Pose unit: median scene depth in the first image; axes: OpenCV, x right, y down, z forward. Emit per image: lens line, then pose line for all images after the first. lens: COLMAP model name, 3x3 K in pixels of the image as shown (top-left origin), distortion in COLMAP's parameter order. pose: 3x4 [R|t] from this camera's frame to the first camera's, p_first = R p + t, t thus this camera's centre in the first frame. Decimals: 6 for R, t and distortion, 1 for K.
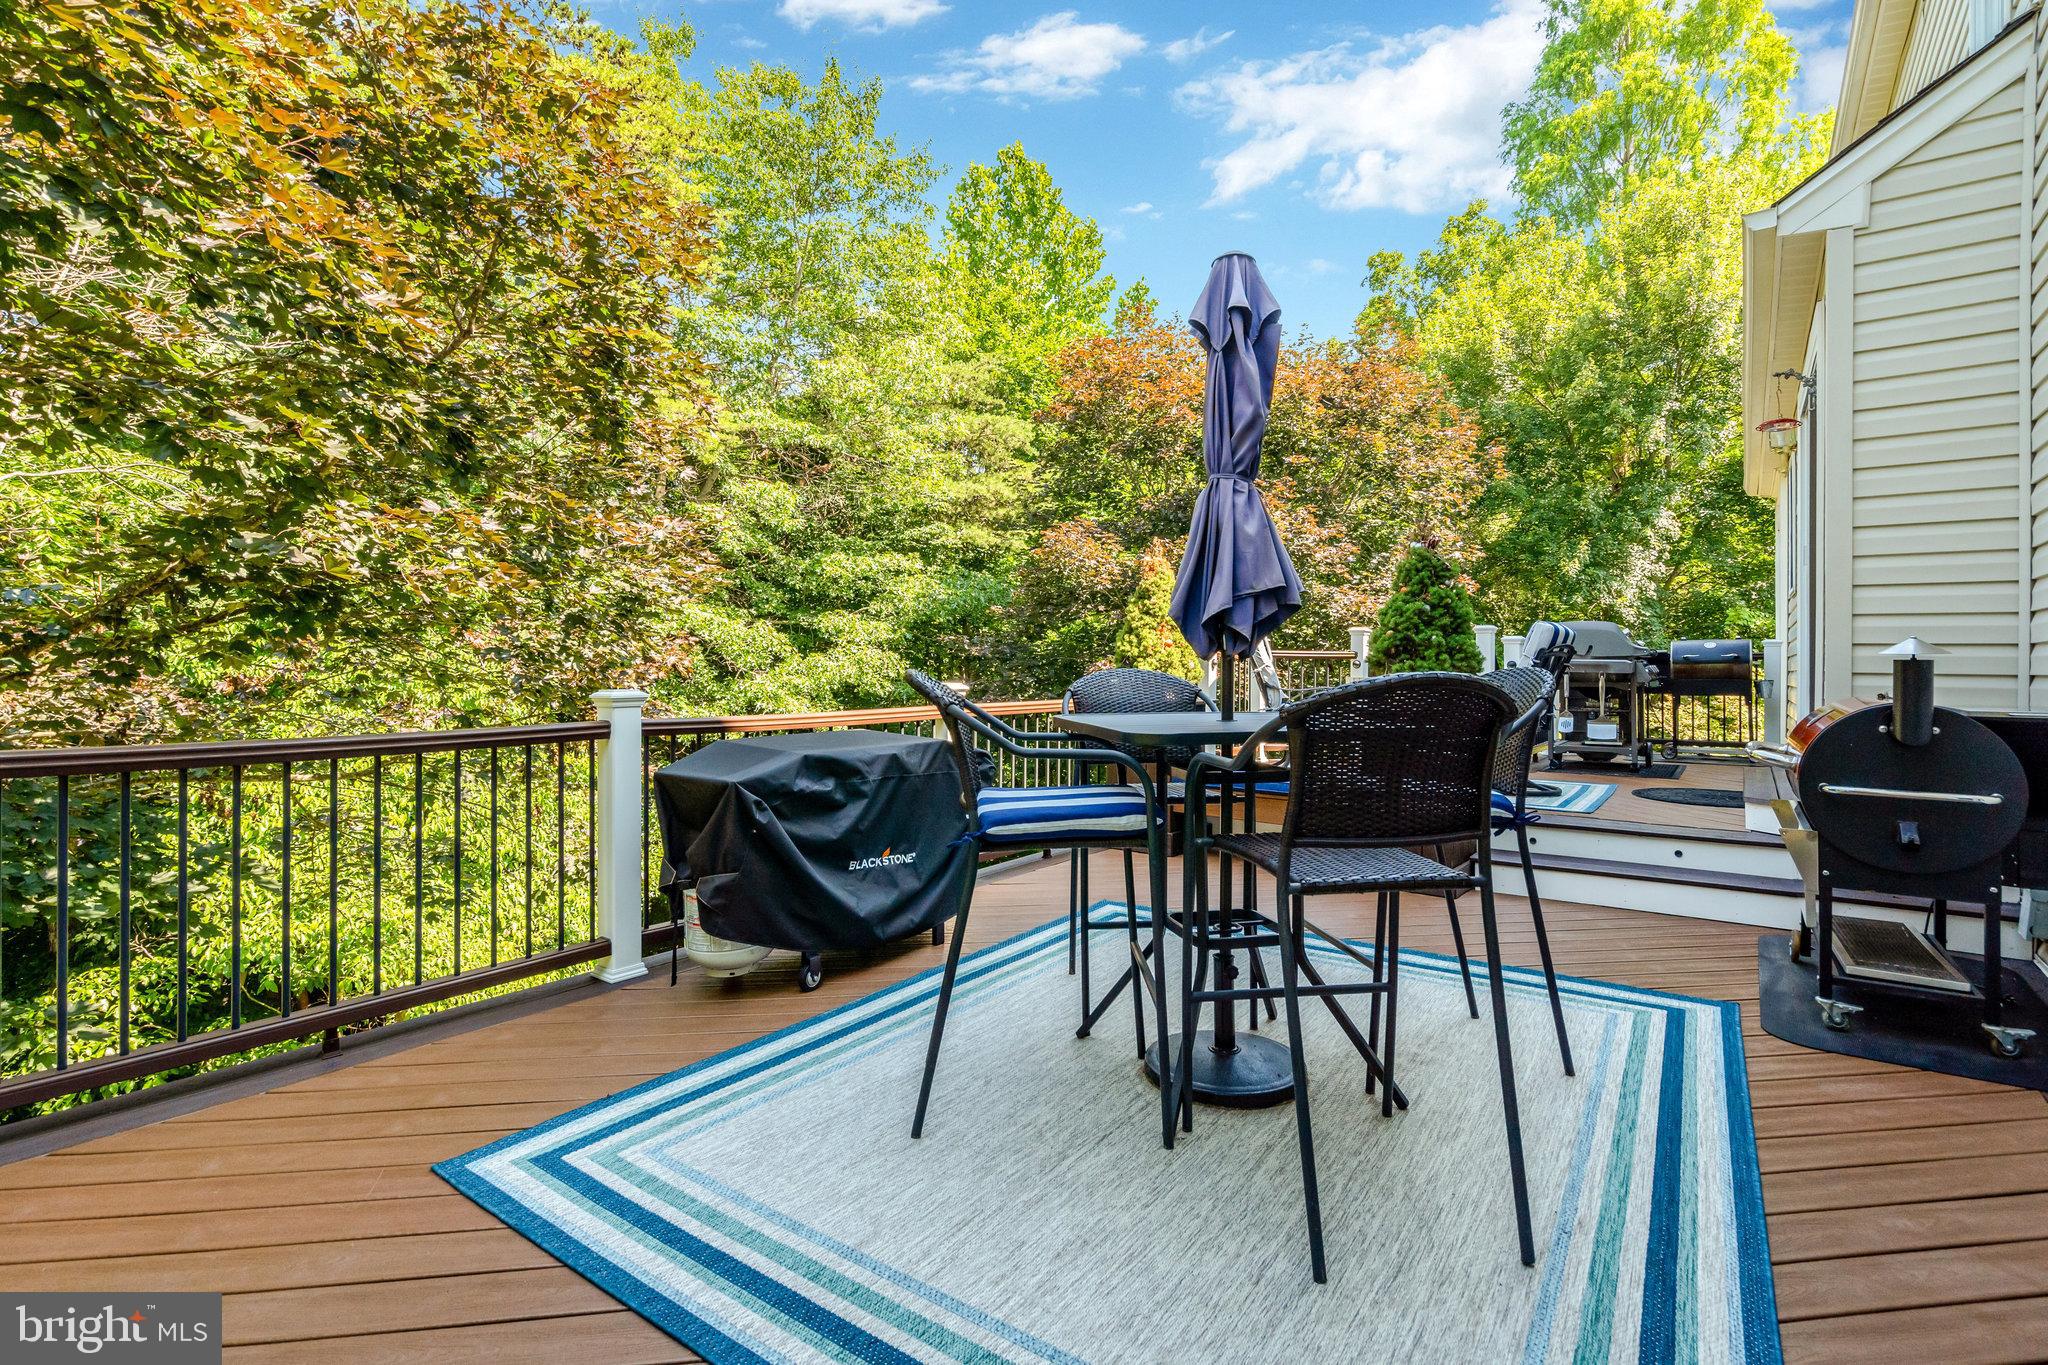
lens RADIAL K [[957.2, 0, 1024.0], [0, 957.2, 682.5], [0, 0, 1]] dist [0.017856, -0.014261]
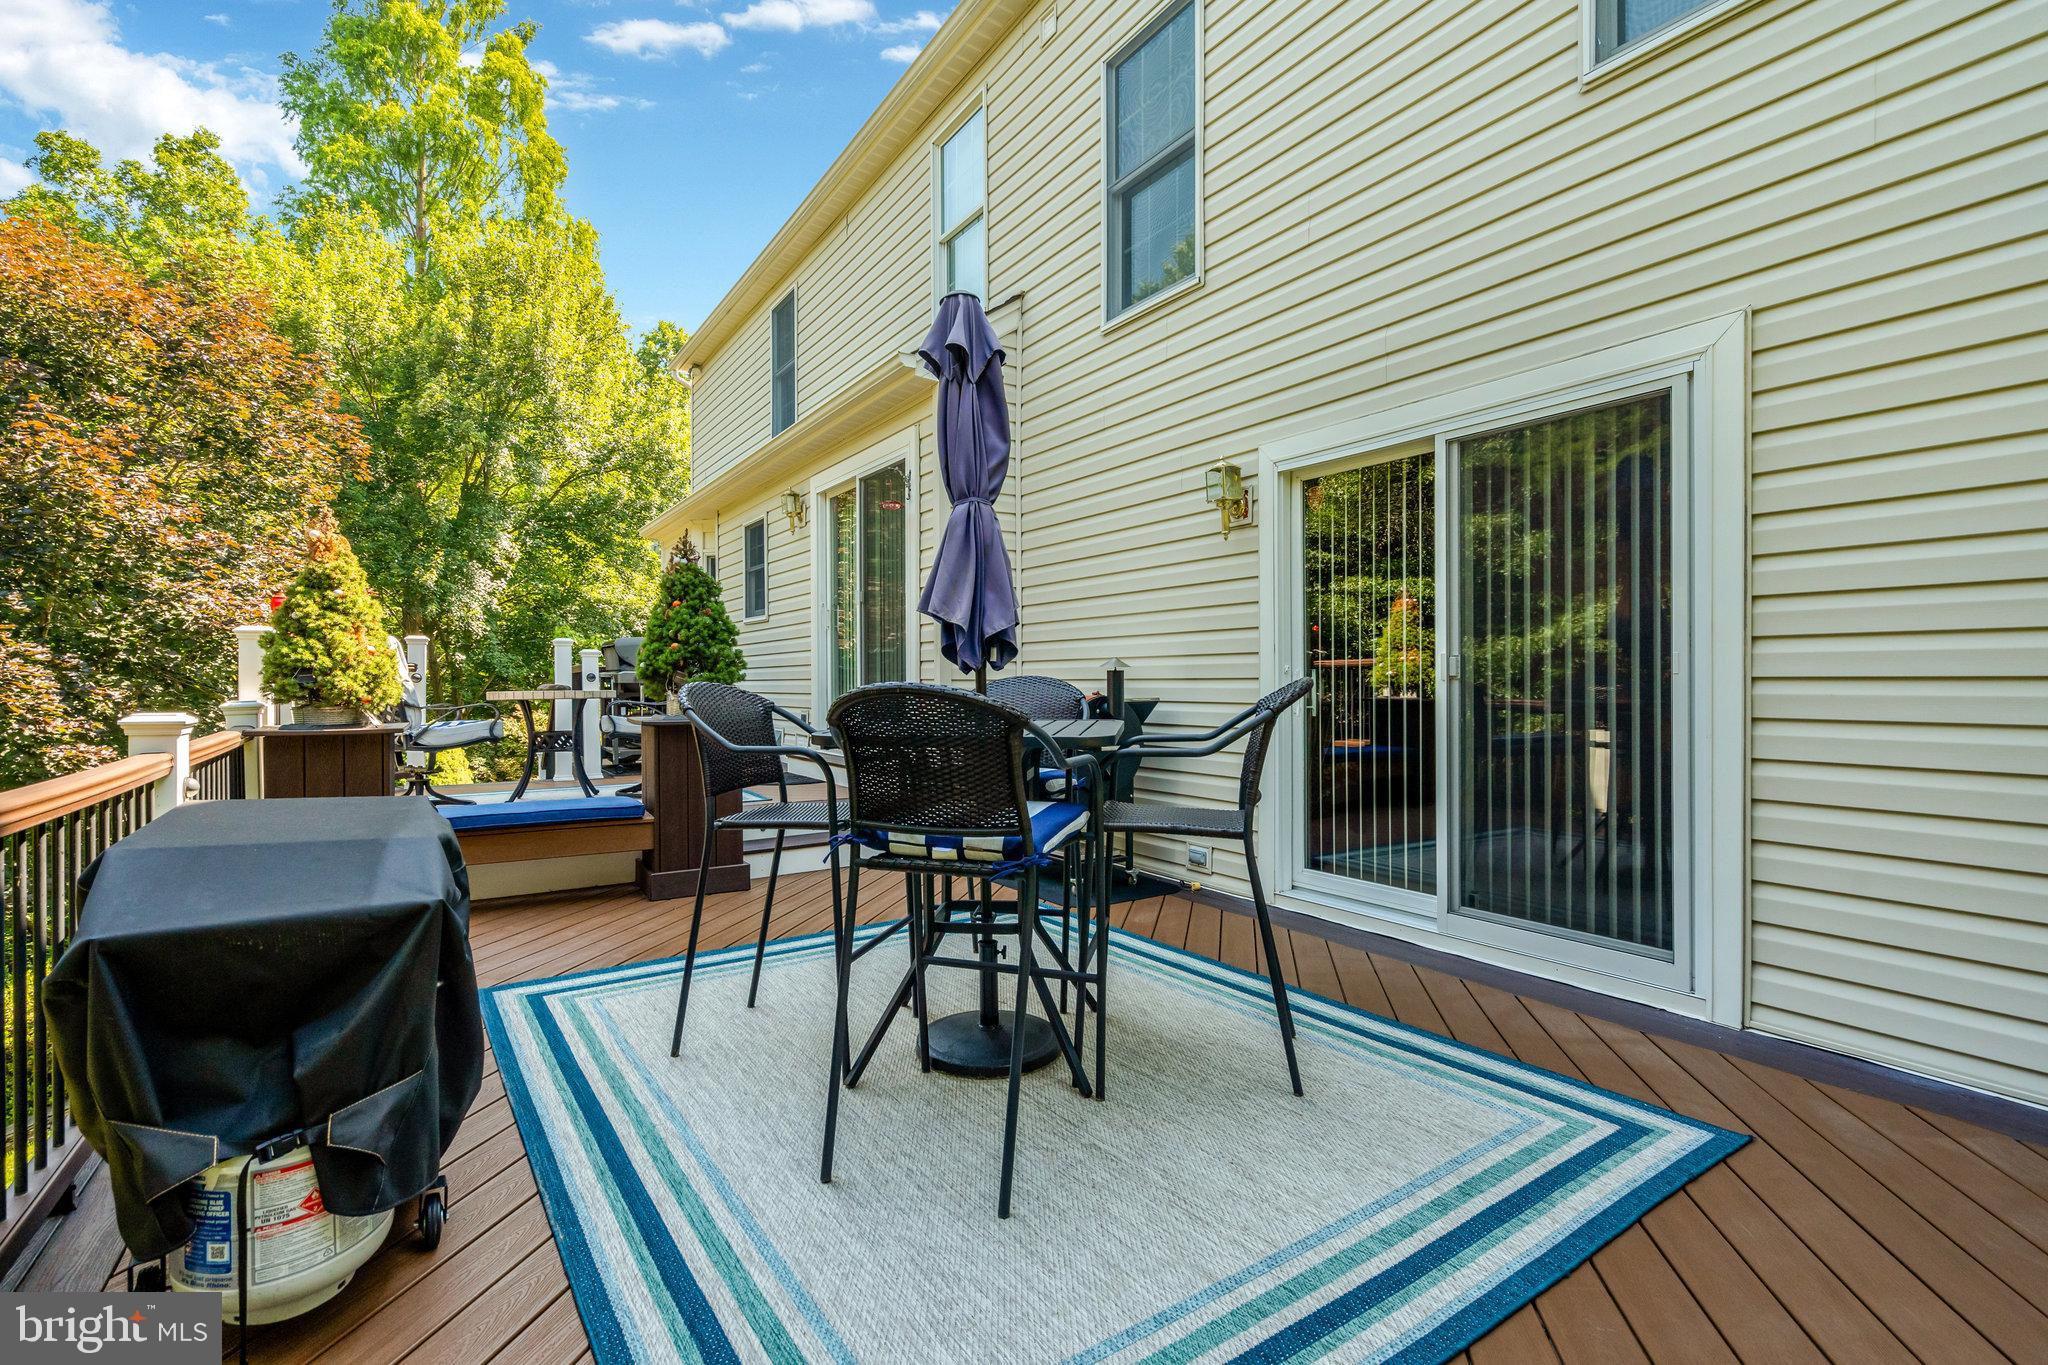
lens RADIAL K [[943.3, 0, 1021.1], [0, 943.3, 695.1], [0, 0, 1]] dist [-0.001007, 0.000042]
pose [[0.356871, -0.021813, 0.933899, -0.352374], [0.023758, 0.999616, 0.014270, -0.005032], [-0.933852, 0.017095, 0.357252, 0.261835]]
